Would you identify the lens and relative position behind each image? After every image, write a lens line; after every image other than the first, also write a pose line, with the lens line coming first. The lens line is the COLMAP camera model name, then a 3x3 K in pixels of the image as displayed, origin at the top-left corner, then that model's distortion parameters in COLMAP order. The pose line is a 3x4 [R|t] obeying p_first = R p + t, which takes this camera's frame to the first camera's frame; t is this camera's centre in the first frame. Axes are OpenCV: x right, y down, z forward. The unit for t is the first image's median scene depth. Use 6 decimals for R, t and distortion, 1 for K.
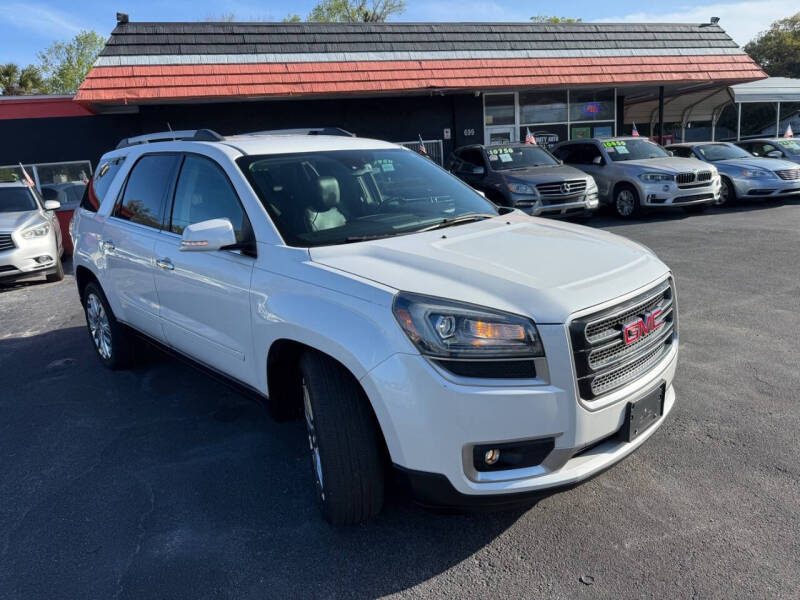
lens RADIAL K [[564.4, 0, 393.7], [0, 564.4, 305.1], [0, 0, 1]] dist [0.026101, -0.035999]
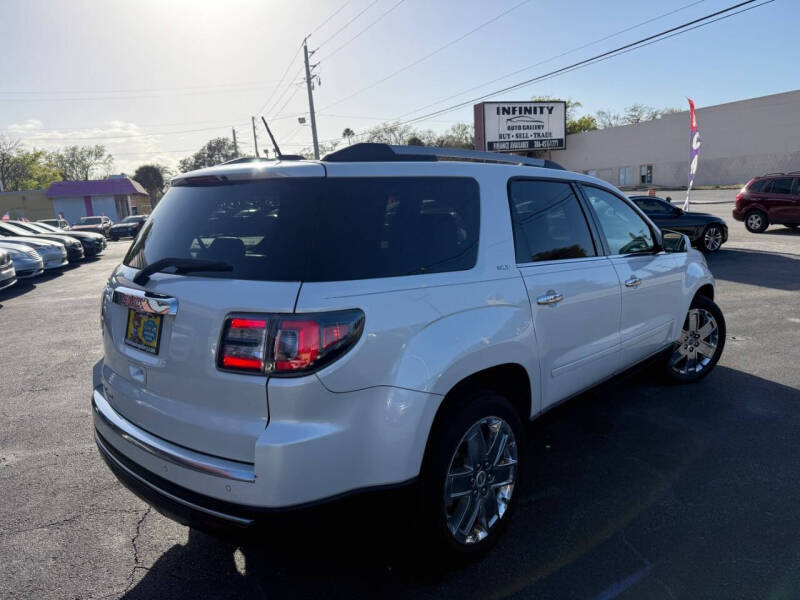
lens RADIAL K [[564.4, 0, 406.8], [0, 564.4, 304.2], [0, 0, 1]] dist [0.026101, -0.035999]
pose [[-0.067351, -0.113017, 0.991308, -0.387562], [0.286473, 0.949537, 0.127719, -0.078544], [-0.955718, 0.292585, -0.031576, 0.391932]]
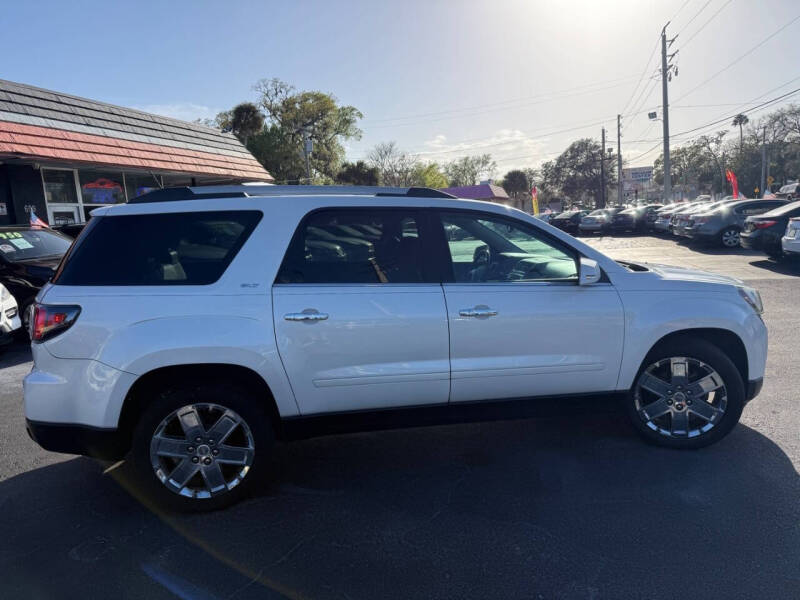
lens RADIAL K [[564.4, 0, 404.8], [0, 564.4, 301.8], [0, 0, 1]] dist [0.026101, -0.035999]
pose [[0.539160, -0.085980, 0.837803, -0.356550], [0.217144, 0.975334, -0.039646, -0.021663], [-0.813729, 0.203300, 0.544531, 0.149383]]
